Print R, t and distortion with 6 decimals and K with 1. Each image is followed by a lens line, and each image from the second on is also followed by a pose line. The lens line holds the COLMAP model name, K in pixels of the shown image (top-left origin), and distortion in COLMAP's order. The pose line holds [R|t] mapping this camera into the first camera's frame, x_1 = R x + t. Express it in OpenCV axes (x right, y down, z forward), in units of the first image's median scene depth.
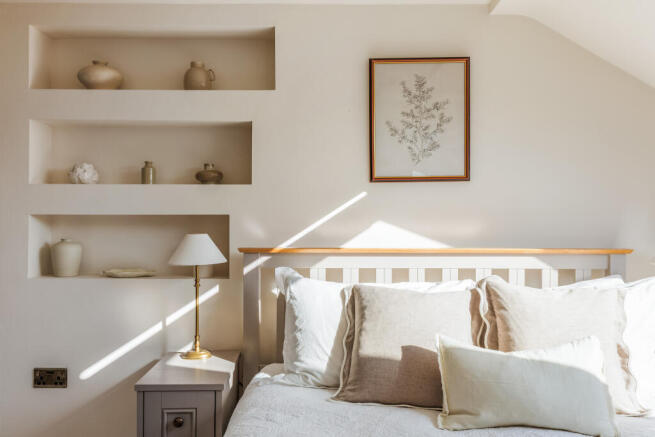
lens RADIAL K [[539.6, 0, 327.5], [0, 539.6, 218.5], [0, 0, 1]] dist [0.002102, -0.002118]
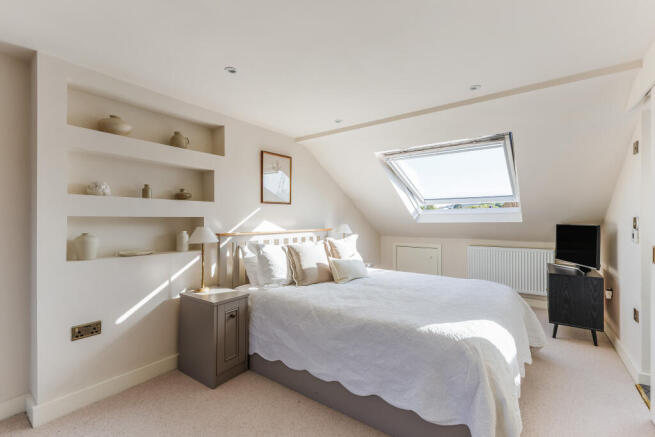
lens RADIAL K [[284.5, 0, 327.8], [0, 284.5, 220.3], [0, 0, 1]] dist [0.013644, -0.000167]
pose [[0.603461, -0.003799, 0.797383, -0.730861], [0.007388, 0.999972, -0.000827, 0.008857], [-0.797358, 0.006390, 0.603473, 0.029099]]
